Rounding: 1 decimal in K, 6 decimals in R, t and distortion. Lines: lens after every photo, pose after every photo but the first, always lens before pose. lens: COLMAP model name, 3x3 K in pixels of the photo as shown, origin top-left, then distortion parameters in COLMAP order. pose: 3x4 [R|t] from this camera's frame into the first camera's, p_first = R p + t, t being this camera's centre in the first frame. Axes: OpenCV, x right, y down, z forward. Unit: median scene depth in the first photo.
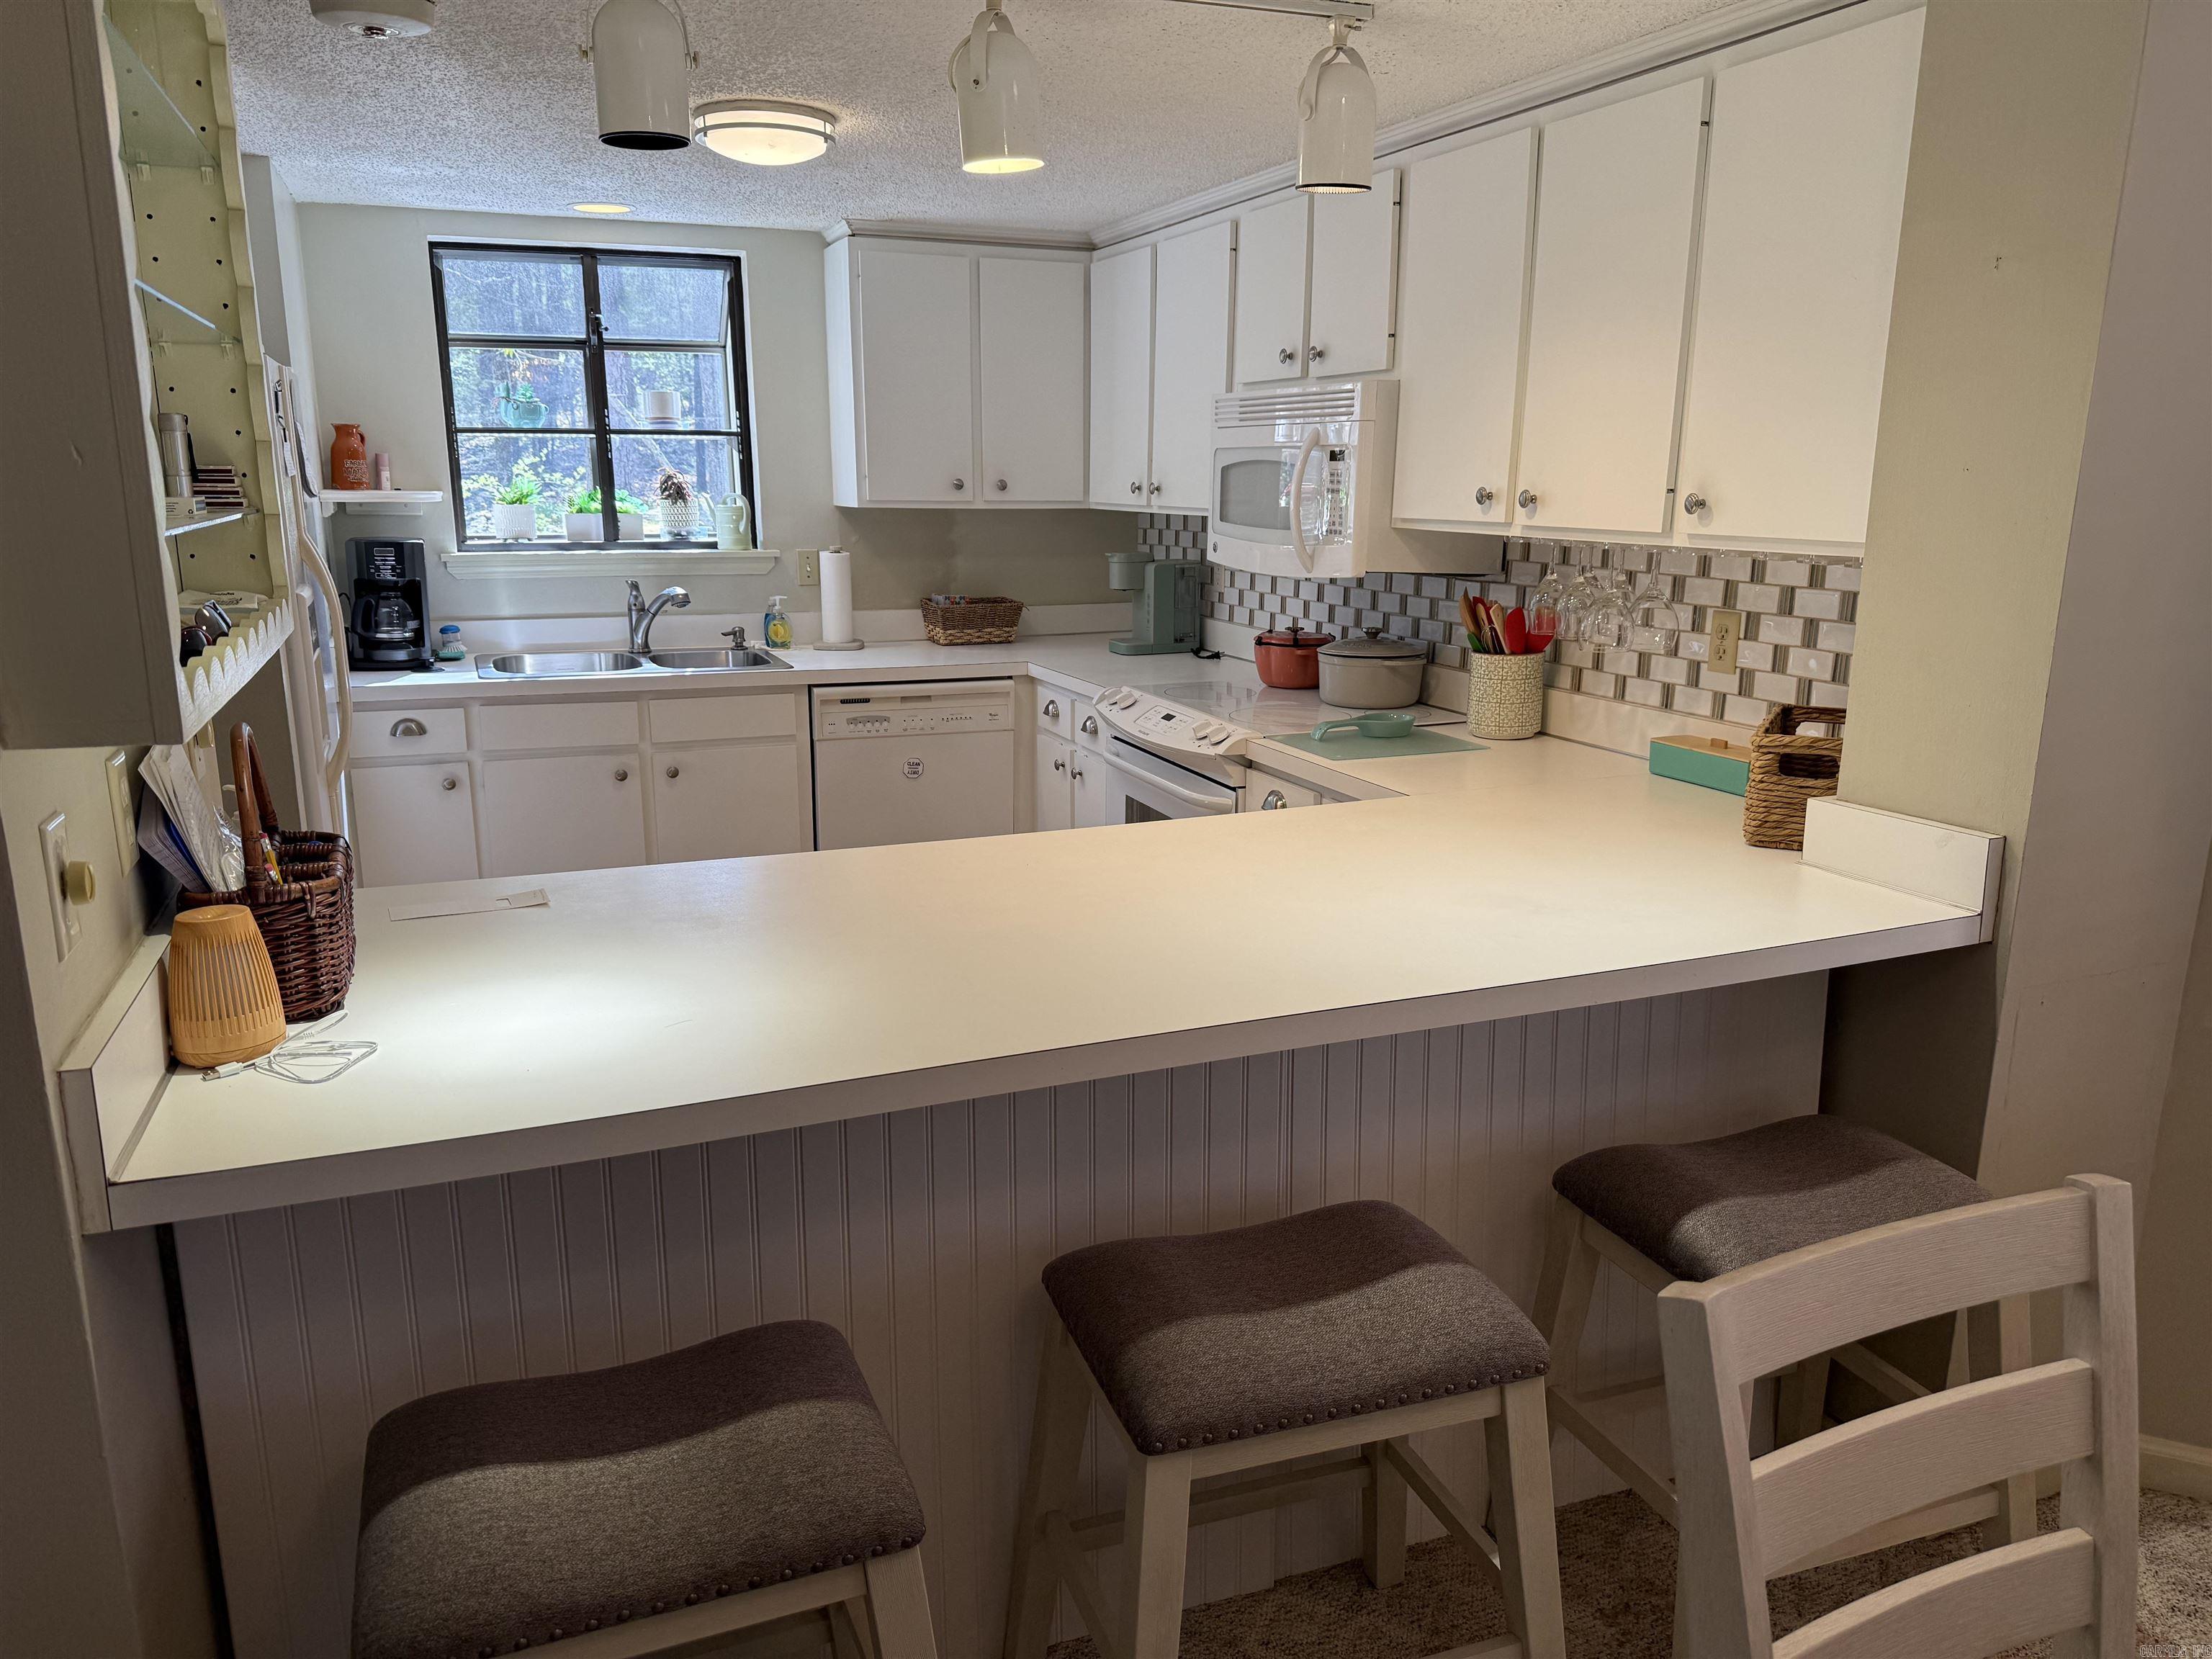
lens RADIAL K [[1566.0, 0, 1094.2], [0, 1566.0, 838.1], [0, 0, 1]] dist [0.172655, -0.408560]
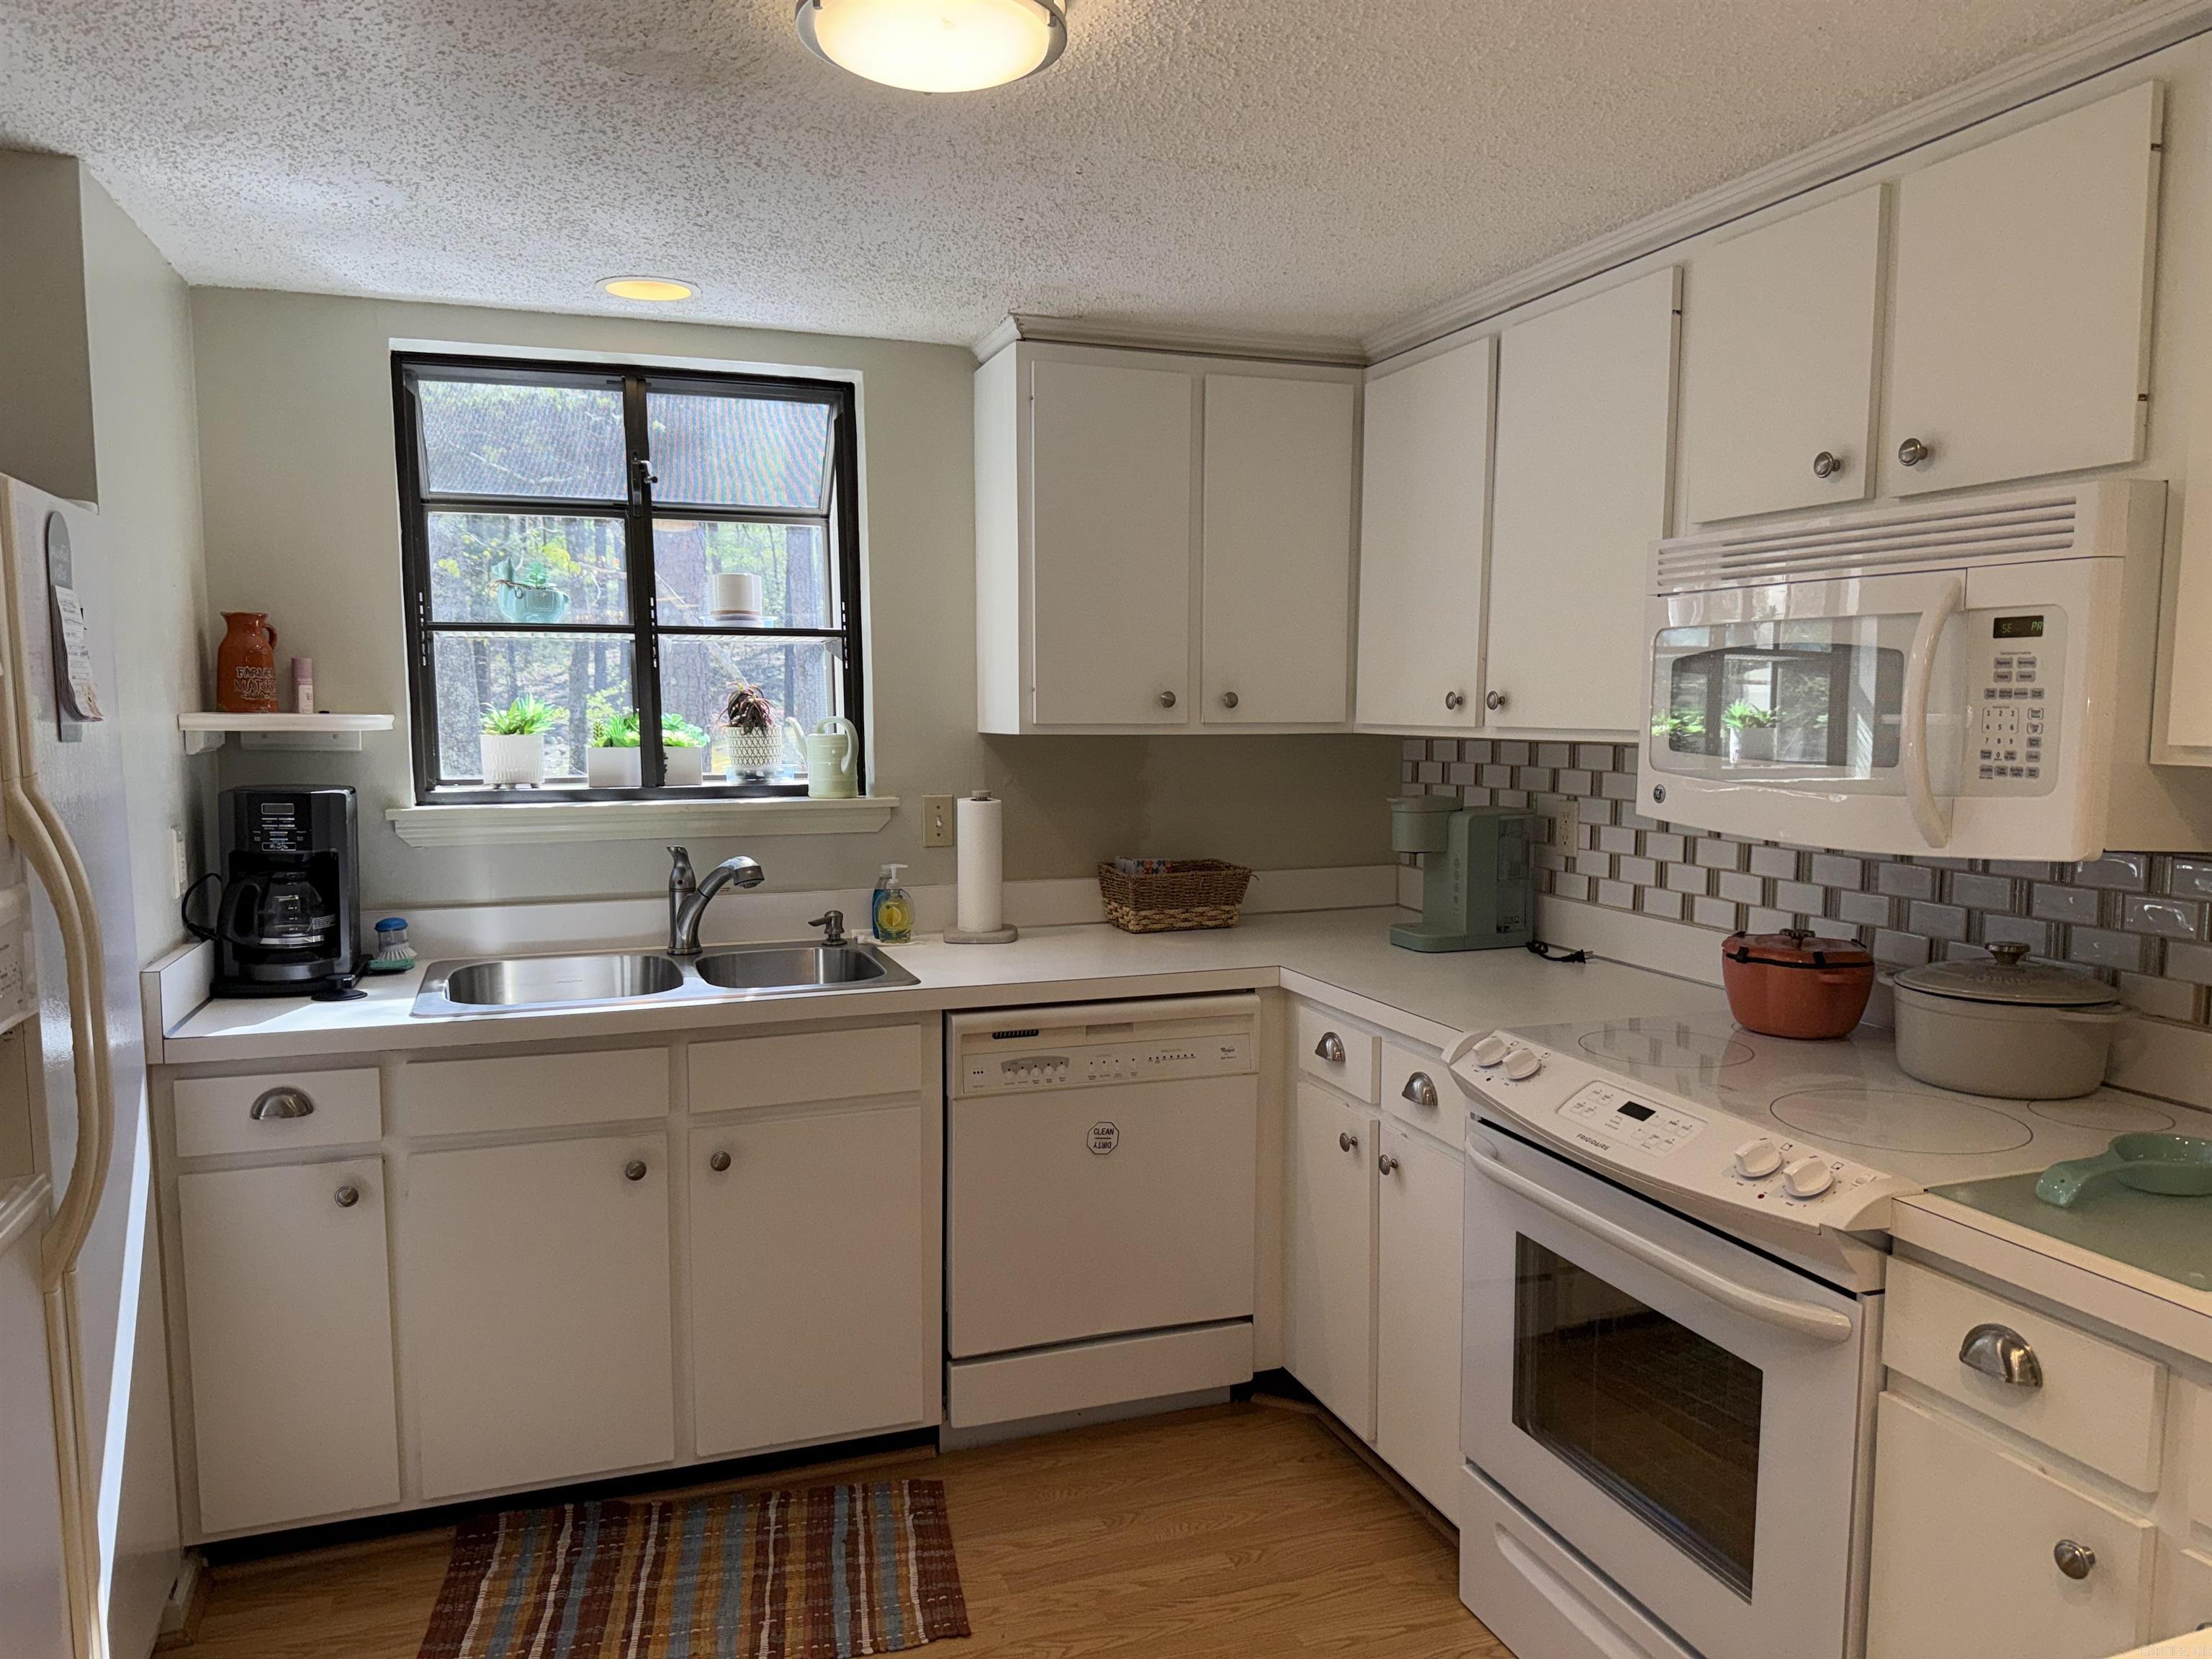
lens RADIAL K [[1549.7, 0, 1116.9], [0, 1549.7, 838.2], [0, 0, 1]] dist [0.098519, -0.122103]
pose [[0.999580, -0.002323, -0.028883, -0.090189], [-0.001761, 0.990069, -0.140569, -0.074738], [0.028923, 0.140561, 0.989649, 0.364482]]
